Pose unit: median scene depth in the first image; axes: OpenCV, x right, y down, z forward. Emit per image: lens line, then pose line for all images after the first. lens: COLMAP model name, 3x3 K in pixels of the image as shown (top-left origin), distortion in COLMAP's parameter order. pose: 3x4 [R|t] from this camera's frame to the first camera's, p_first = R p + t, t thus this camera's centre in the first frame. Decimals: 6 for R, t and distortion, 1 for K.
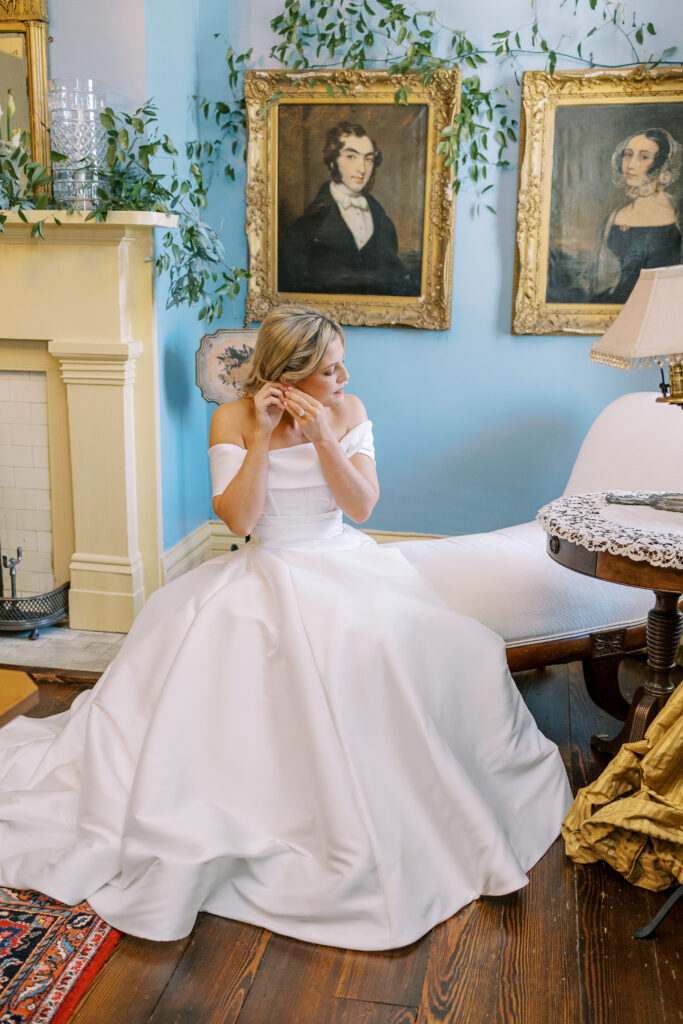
lens RADIAL K [[1034.6, 0, 375.7], [0, 1034.6, 511.6], [0, 0, 1]] dist [-0.003380, 0.026181]
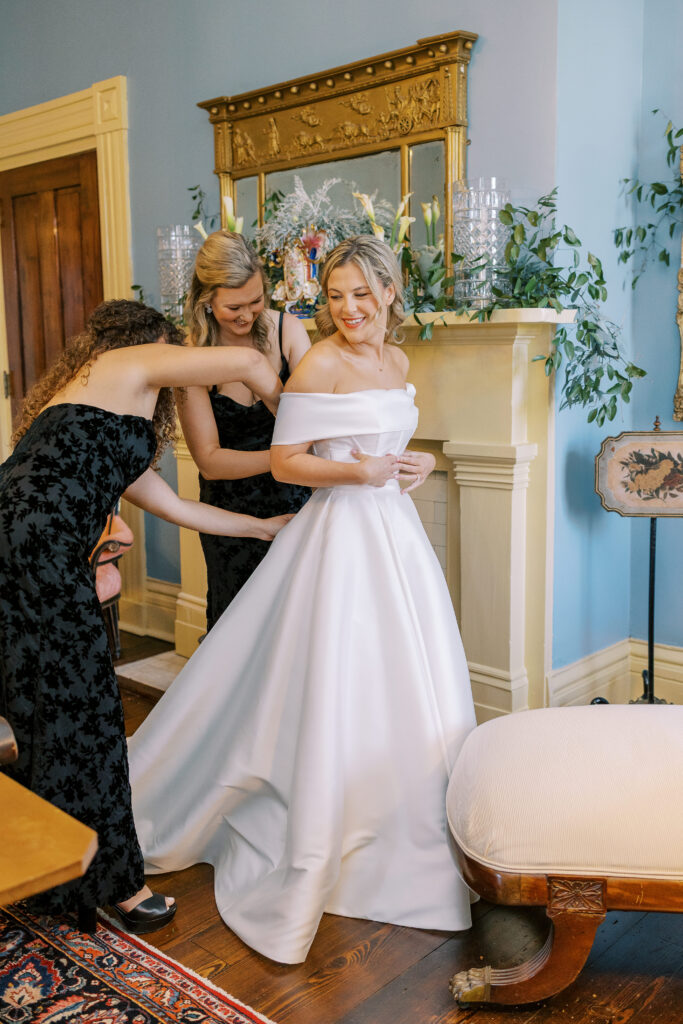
lens RADIAL K [[1034.6, 0, 375.7], [0, 1034.6, 511.6], [0, 0, 1]] dist [-0.003380, 0.026181]
pose [[0.846179, 0.055230, -0.530028, 0.149021], [-0.094294, 0.994438, -0.046917, -0.045793], [0.524489, 0.089679, 0.846681, 0.137377]]
